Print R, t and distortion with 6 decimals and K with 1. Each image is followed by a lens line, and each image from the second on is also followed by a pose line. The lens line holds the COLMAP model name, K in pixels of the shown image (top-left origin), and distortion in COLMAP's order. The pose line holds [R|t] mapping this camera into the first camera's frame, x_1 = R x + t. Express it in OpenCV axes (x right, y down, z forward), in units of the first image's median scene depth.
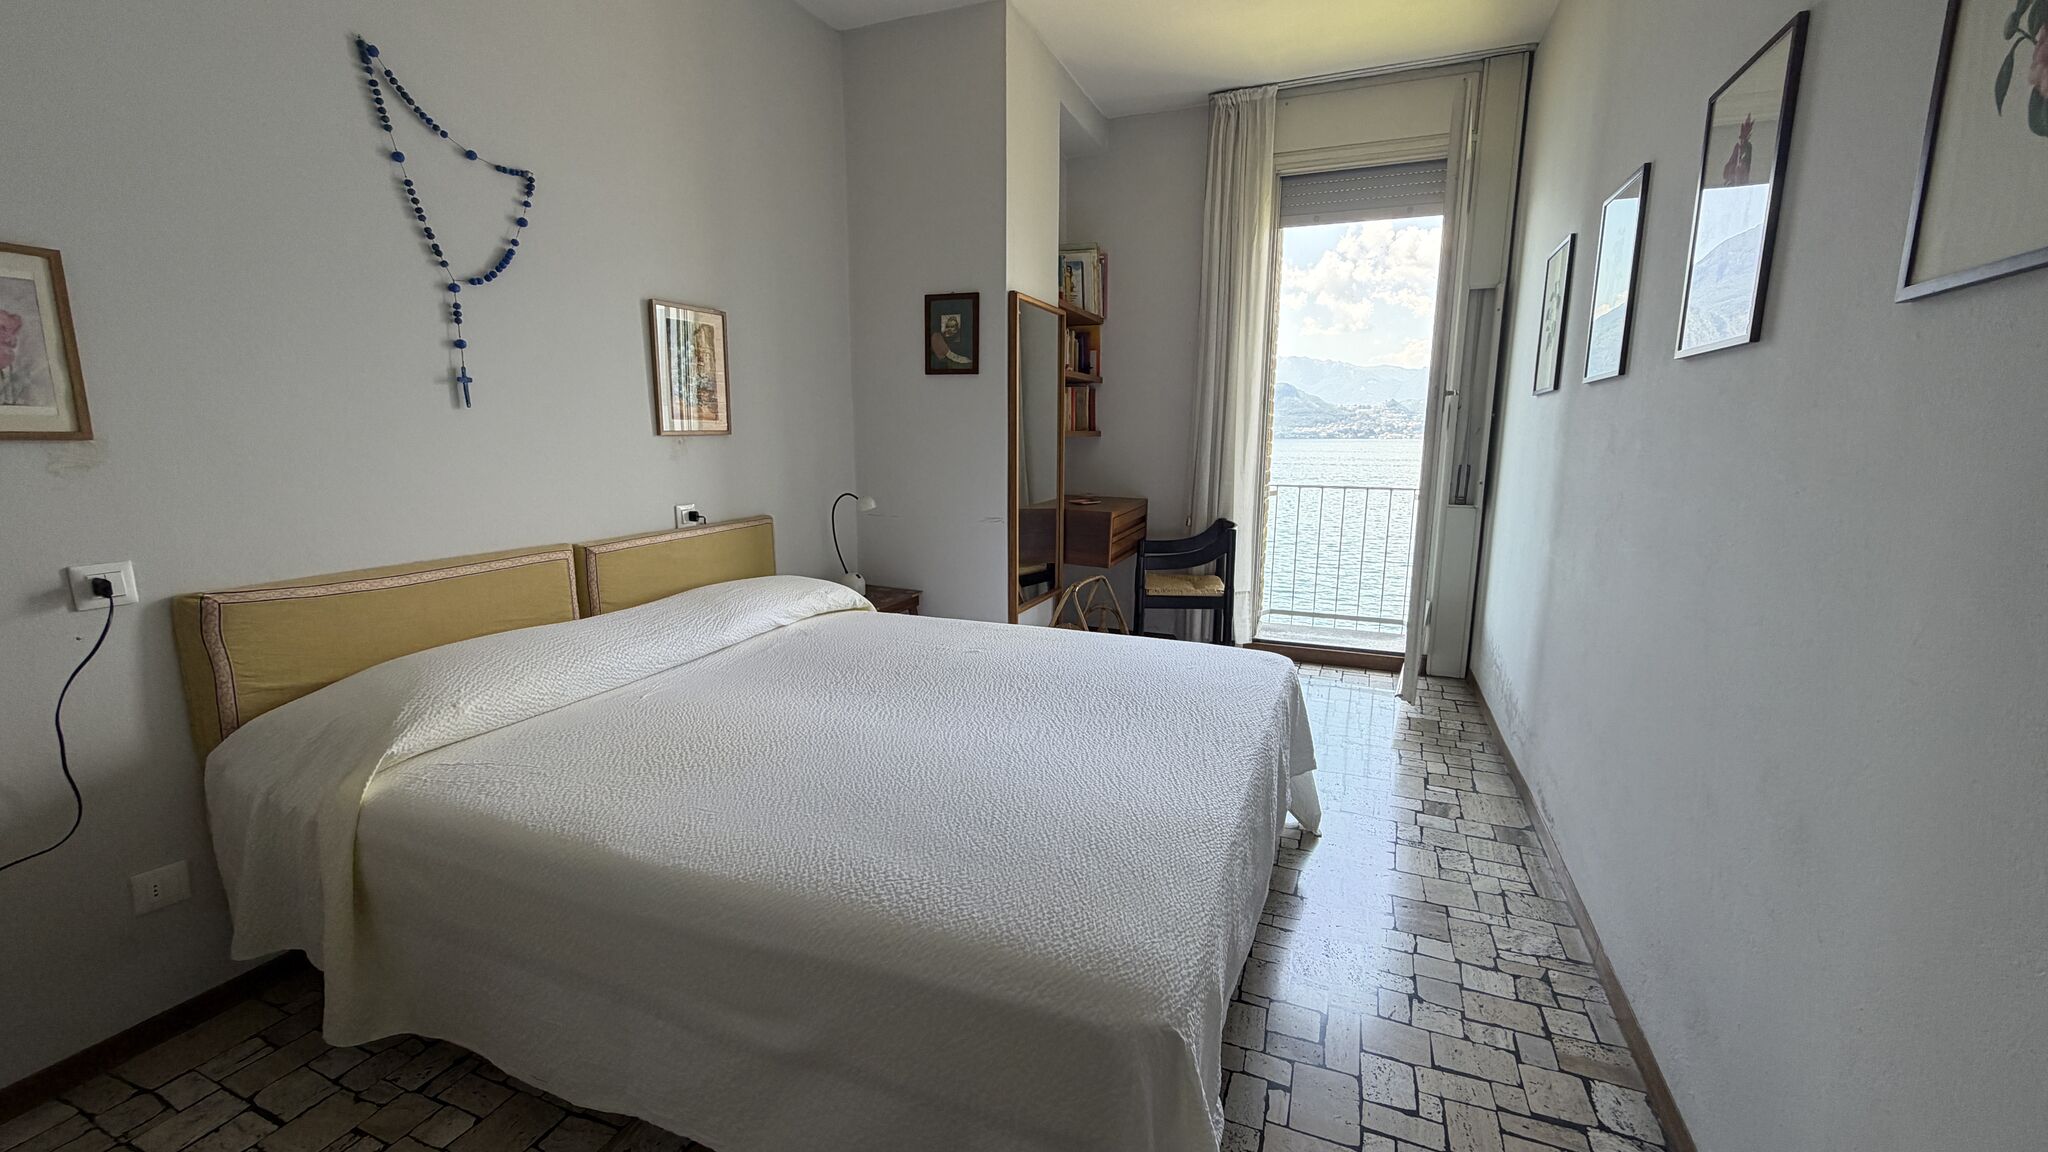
lens RADIAL K [[816.9, 0, 1024.0], [0, 816.9, 576.0], [0, 0, 1]] dist [0.000214, -0.000051]
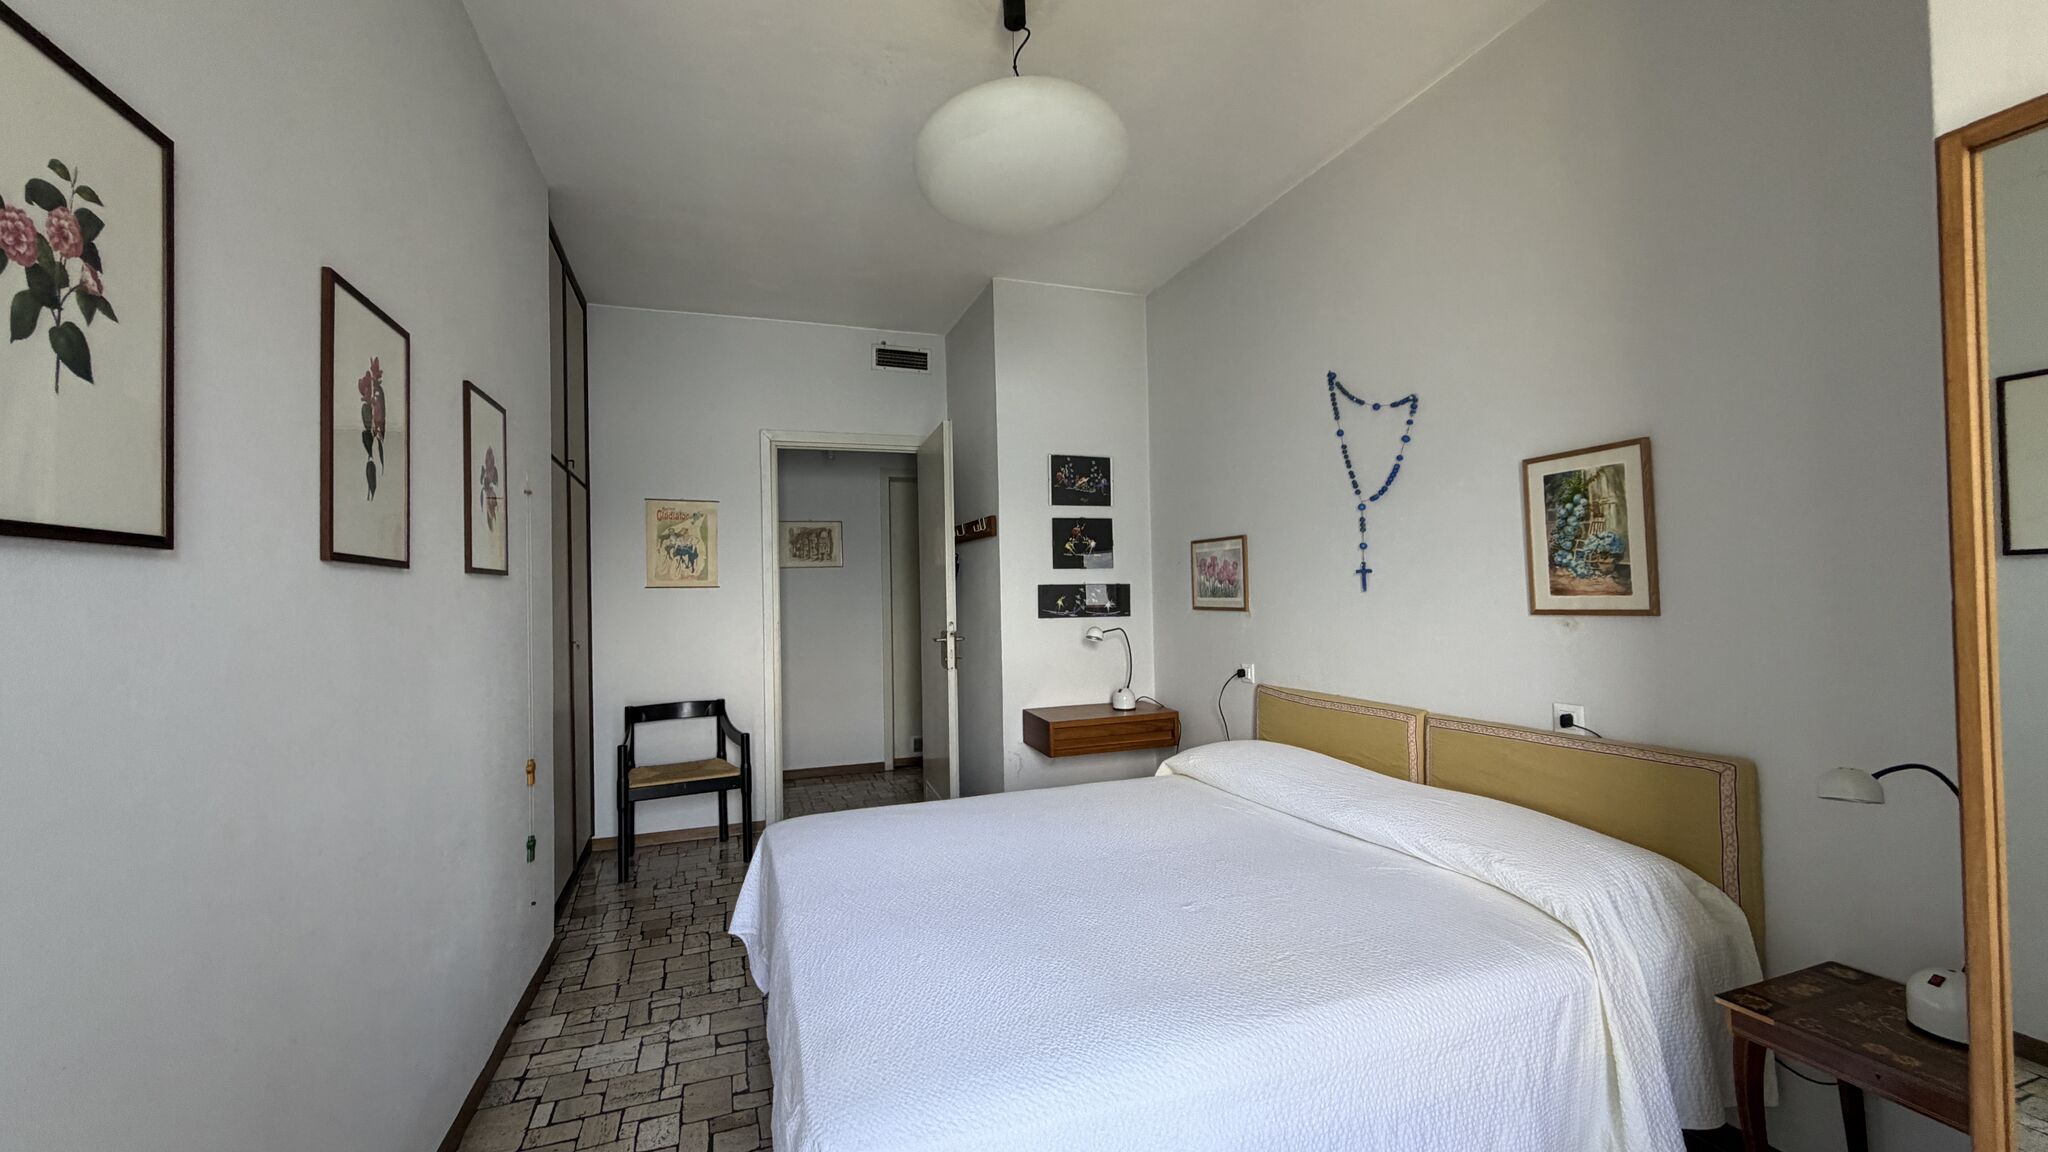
lens RADIAL K [[816.9, 0, 1024.0], [0, 816.9, 576.0], [0, 0, 1]] dist [0.000214, -0.000051]
pose [[-0.742409, 0.001070, -0.669946, 0.648841], [-0.093958, 0.989949, 0.105702, -0.323295], [0.663326, 0.141421, -0.734846, 1.626047]]
